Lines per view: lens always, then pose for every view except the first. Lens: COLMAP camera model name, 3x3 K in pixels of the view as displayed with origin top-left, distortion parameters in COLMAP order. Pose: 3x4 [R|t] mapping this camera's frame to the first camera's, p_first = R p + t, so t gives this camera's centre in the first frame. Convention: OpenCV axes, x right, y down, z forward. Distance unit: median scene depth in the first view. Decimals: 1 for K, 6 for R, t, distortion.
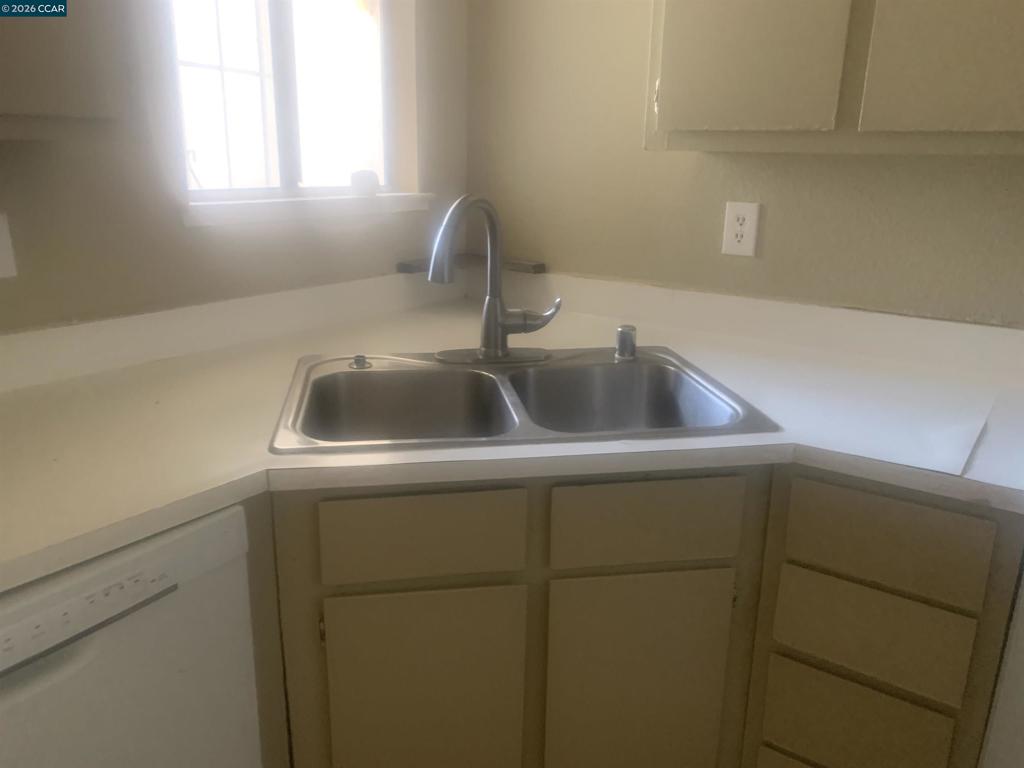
lens RADIAL K [[766.4, 0, 509.5], [0, 766.4, 372.0], [0, 0, 1]] dist [0.052467, -0.106218]
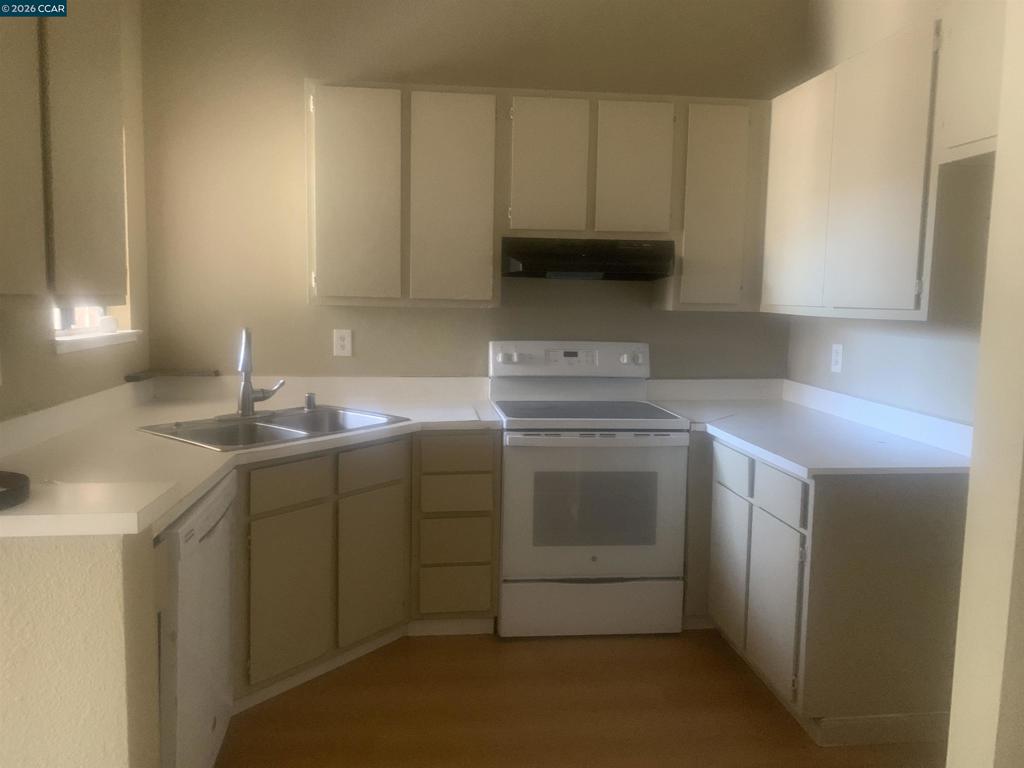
lens RADIAL K [[830.0, 0, 512.0], [0, 830.0, 384.0], [0, 0, 1]] dist [0.006988, 0.004030]
pose [[0.707477, -0.070012, 0.703260, -0.955772], [0.183024, 0.979284, -0.086631, 0.190979], [-0.682626, 0.190003, 0.705635, -0.816774]]
